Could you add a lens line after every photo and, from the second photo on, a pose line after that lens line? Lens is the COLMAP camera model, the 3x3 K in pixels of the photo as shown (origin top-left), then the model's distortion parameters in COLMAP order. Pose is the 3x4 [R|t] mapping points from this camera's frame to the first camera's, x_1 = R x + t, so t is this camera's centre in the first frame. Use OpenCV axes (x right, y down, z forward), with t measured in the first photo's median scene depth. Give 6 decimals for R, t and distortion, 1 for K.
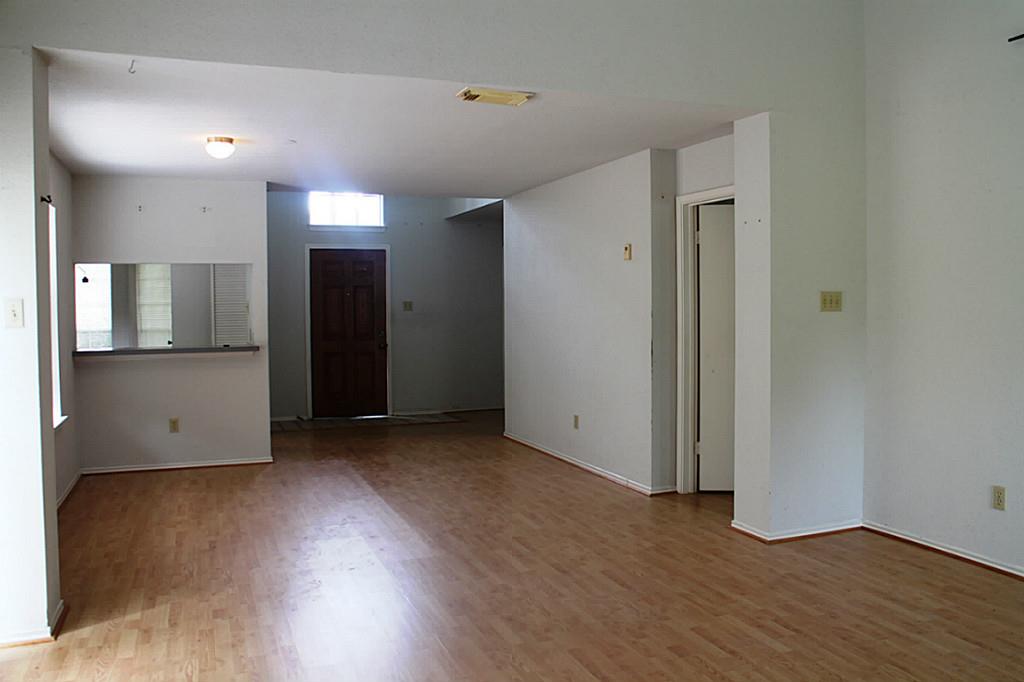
lens RADIAL K [[852.8, 0, 516.2], [0, 852.8, 329.8], [0, 0, 1]] dist [-0.203043, 0.206173]
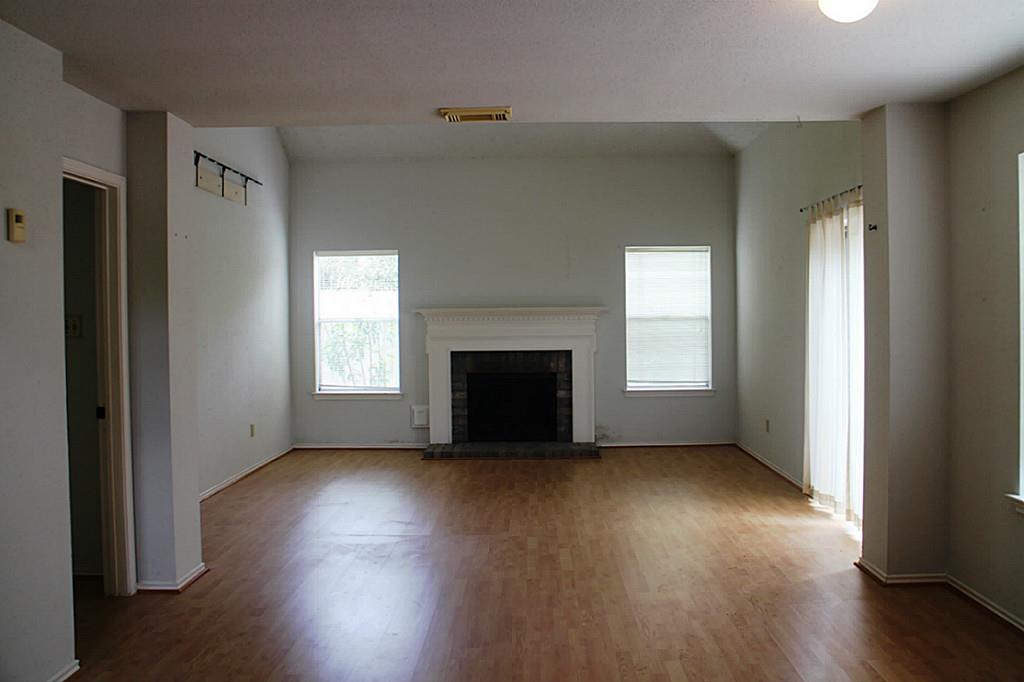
lens RADIAL K [[852.8, 0, 516.2], [0, 852.8, 329.8], [0, 0, 1]] dist [-0.203043, 0.206173]
pose [[-0.925305, 0.013396, 0.378988, -0.556040], [0.034076, 0.998270, 0.047913, -0.084193], [-0.377690, 0.057248, -0.924161, 2.375365]]
